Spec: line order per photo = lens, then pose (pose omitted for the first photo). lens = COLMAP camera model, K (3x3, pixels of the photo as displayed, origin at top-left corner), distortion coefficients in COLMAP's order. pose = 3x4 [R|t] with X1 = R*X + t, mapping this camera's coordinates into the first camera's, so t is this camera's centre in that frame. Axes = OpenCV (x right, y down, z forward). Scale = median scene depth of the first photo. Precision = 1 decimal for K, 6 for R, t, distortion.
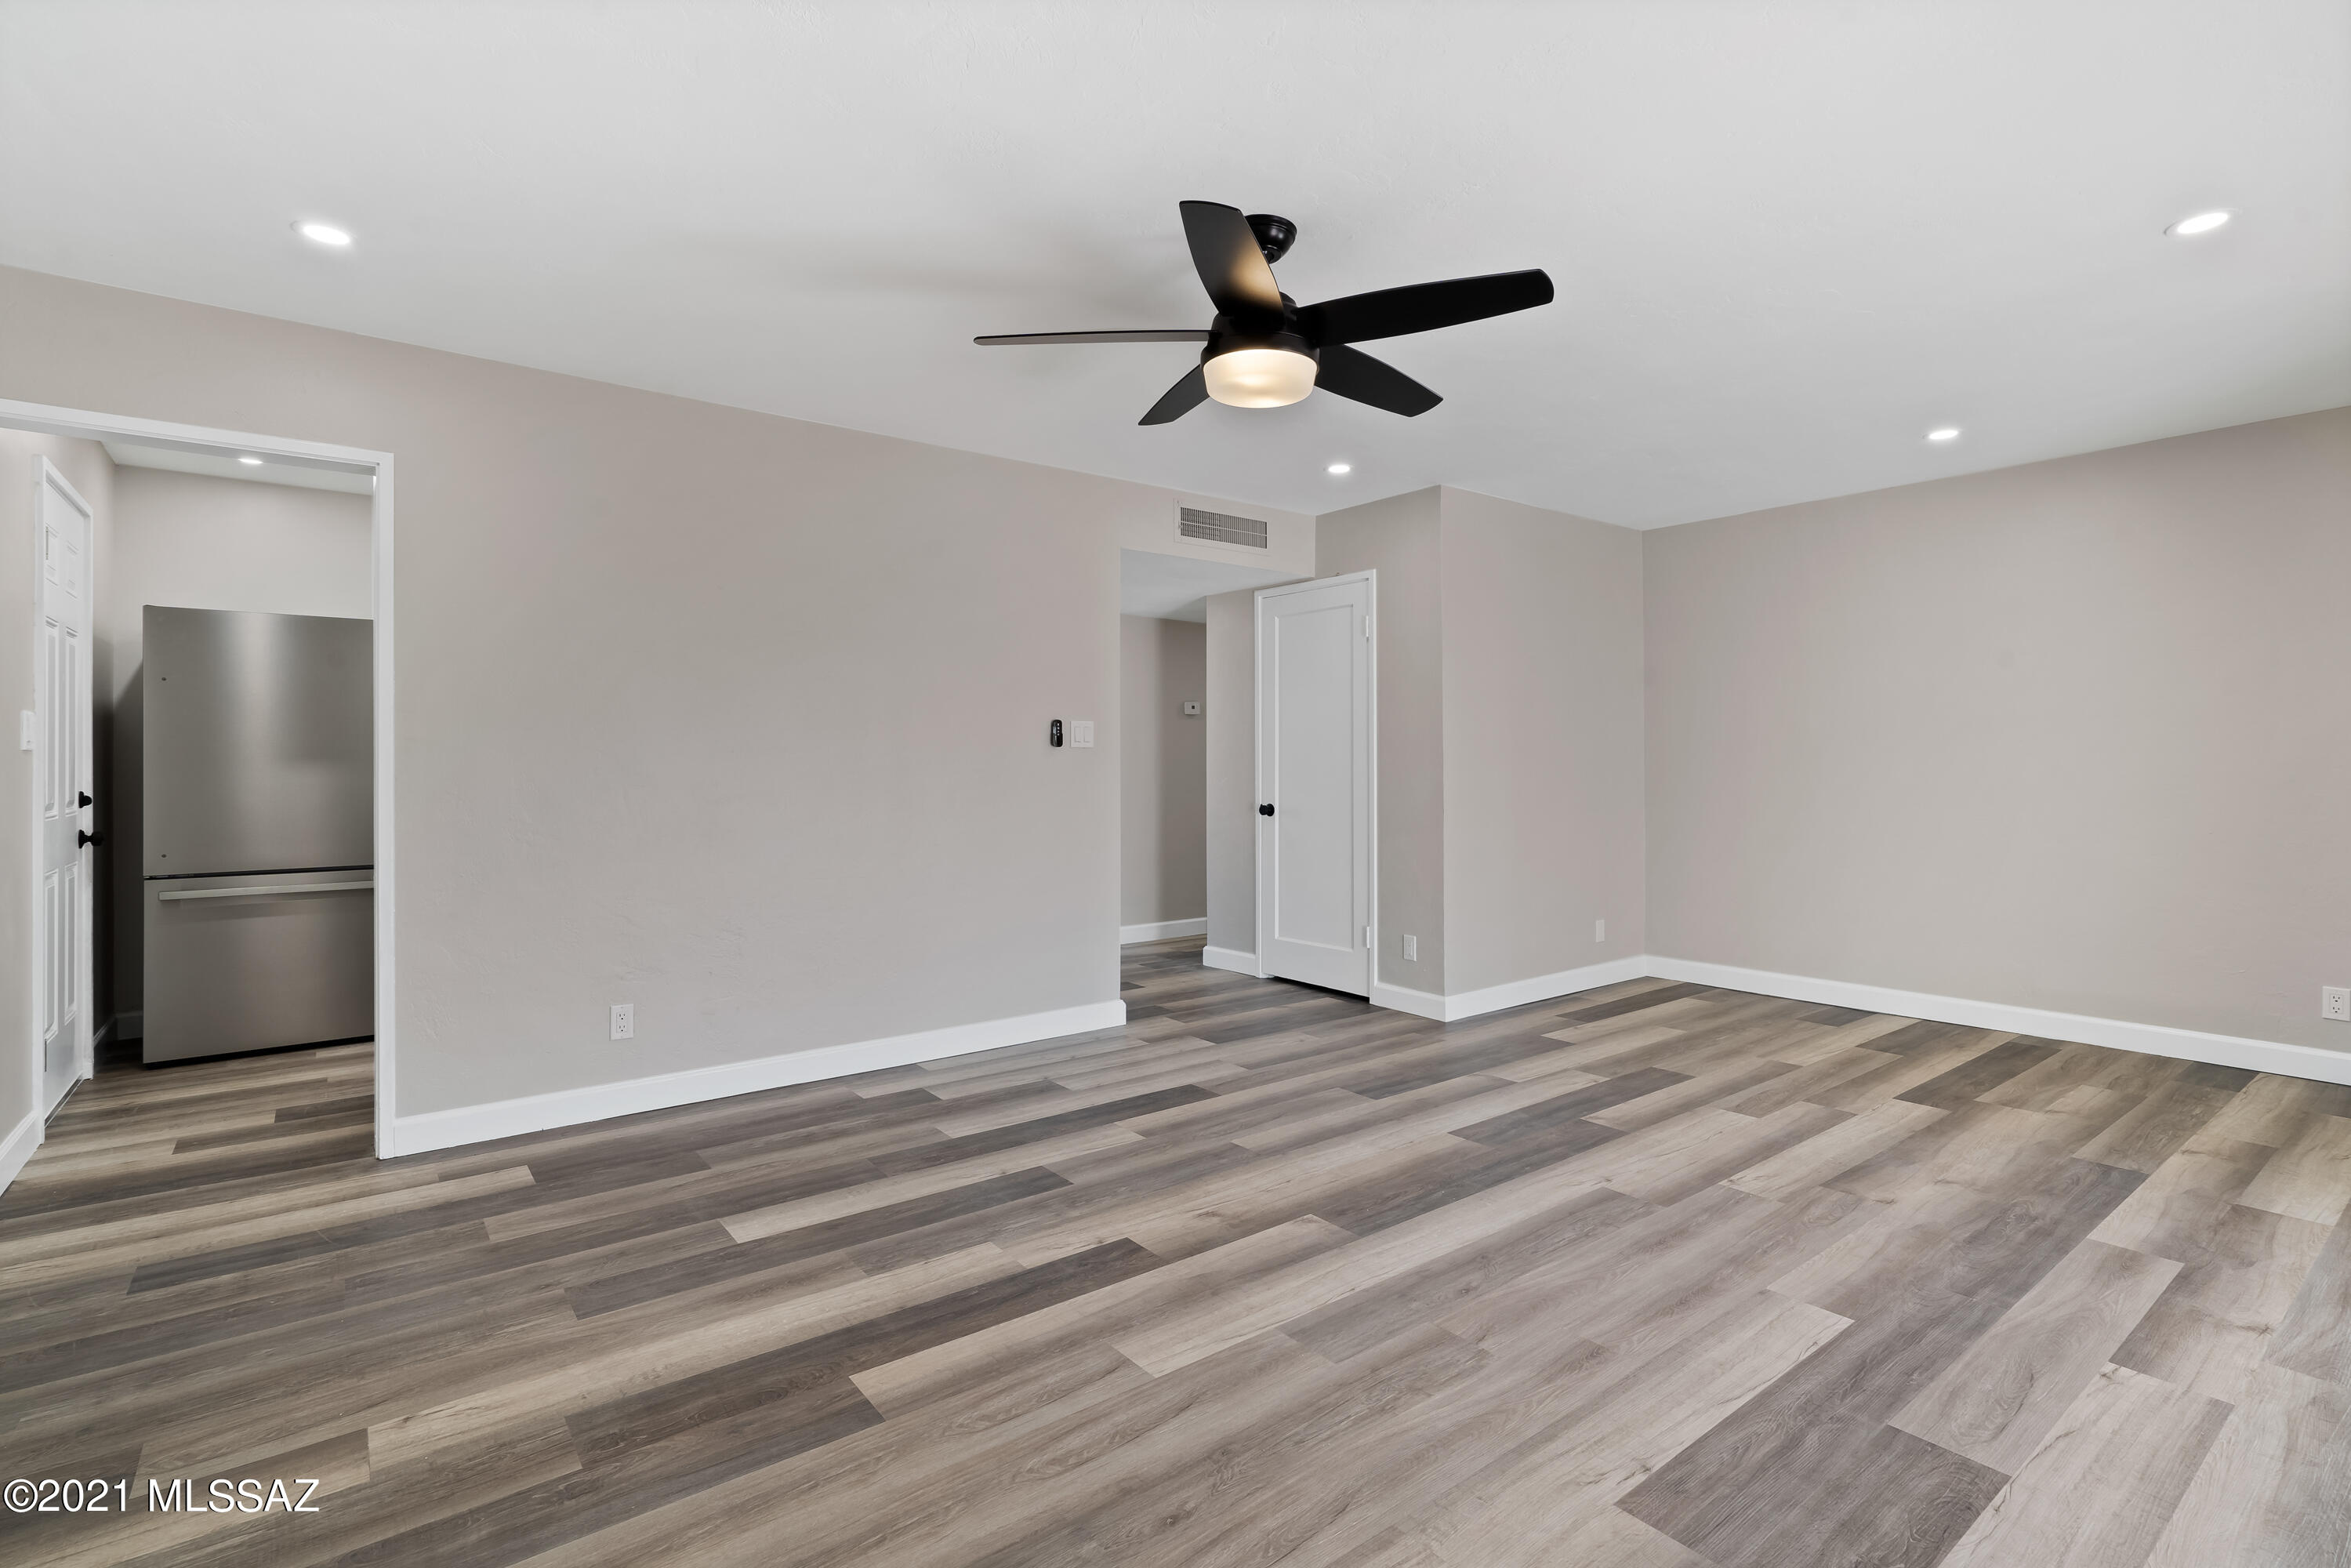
lens RADIAL K [[1099.9, 0, 1174.9], [0, 1099.9, 771.6], [0, 0, 1]] dist [-0.001714, -0.000398]
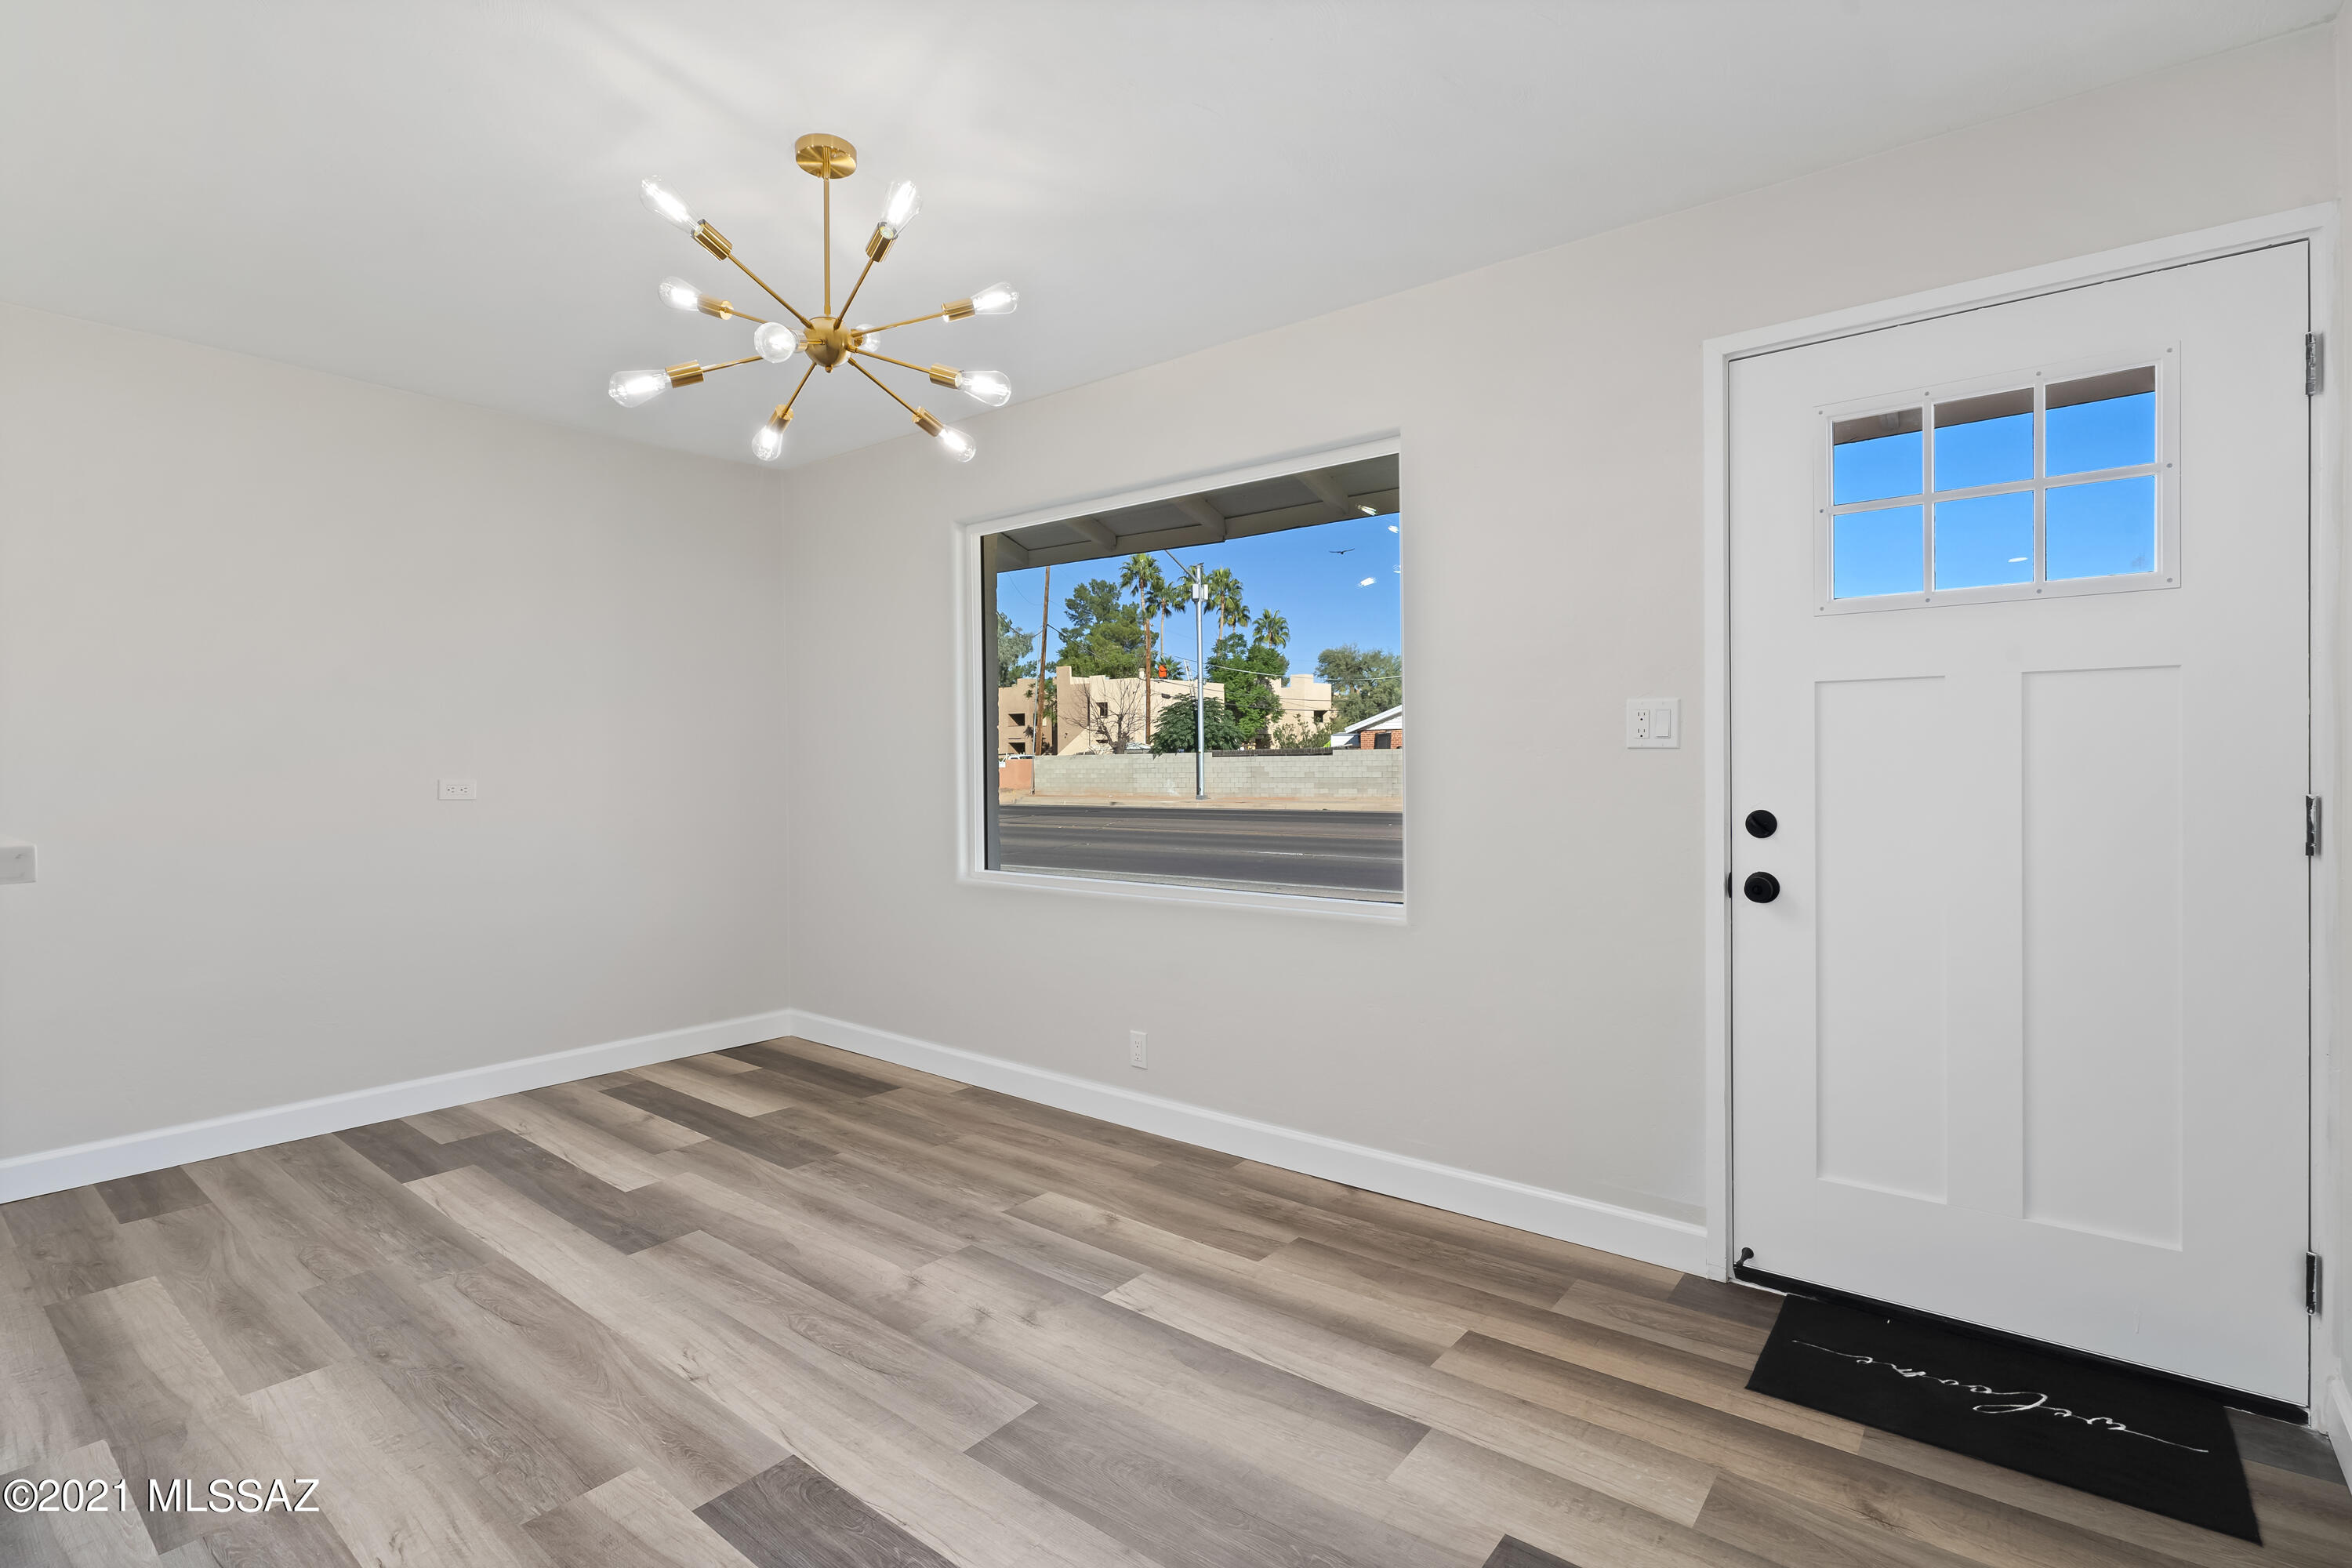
lens RADIAL K [[1100.3, 0, 1184.7], [0, 1100.3, 770.5], [0, 0, 1]] dist [-0.001714, -0.000398]
pose [[0.245342, 0.011859, -0.969364, 1.050125], [0.001214, 0.999921, 0.012540, -0.001708], [0.969436, -0.004253, 0.245308, 0.780781]]
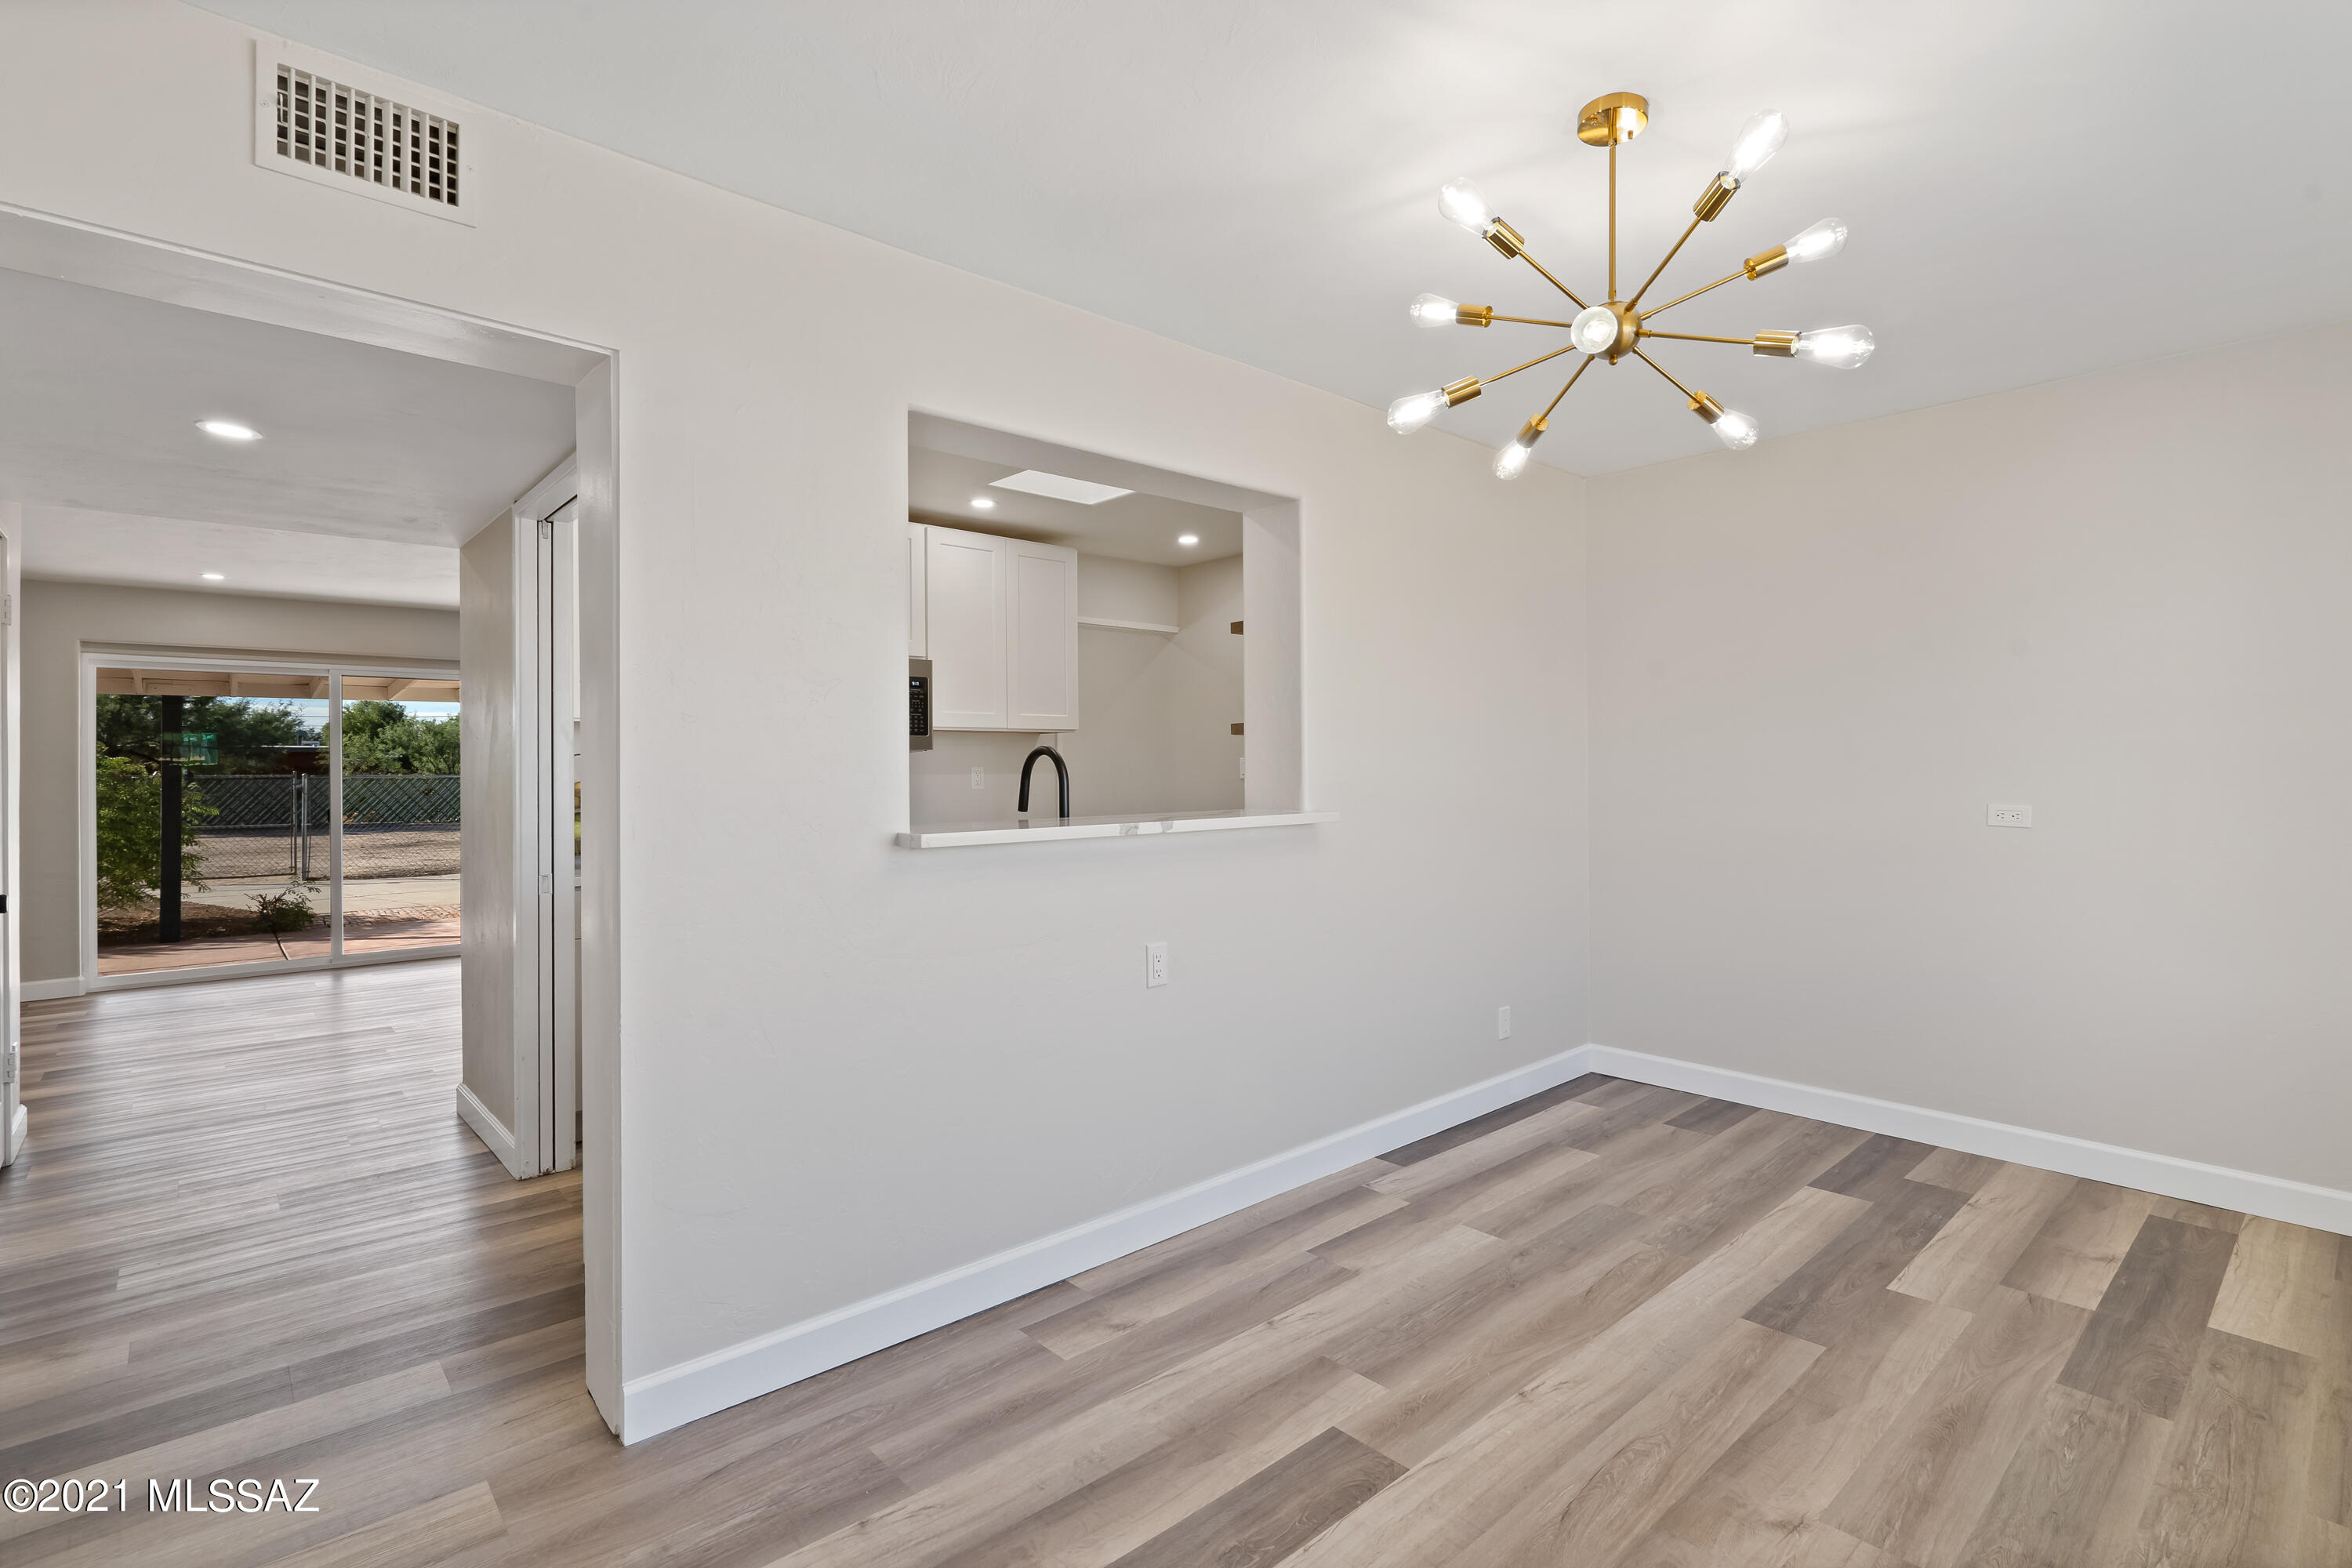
lens RADIAL K [[1100.3, 0, 1175.6], [0, 1100.3, 771.3], [0, 0, 1]] dist [-0.001714, -0.000398]
pose [[-0.996616, 0.009503, -0.081653, 0.108778], [0.008804, 0.999921, 0.008916, -0.056923], [0.081731, 0.008167, -0.996621, 1.941220]]
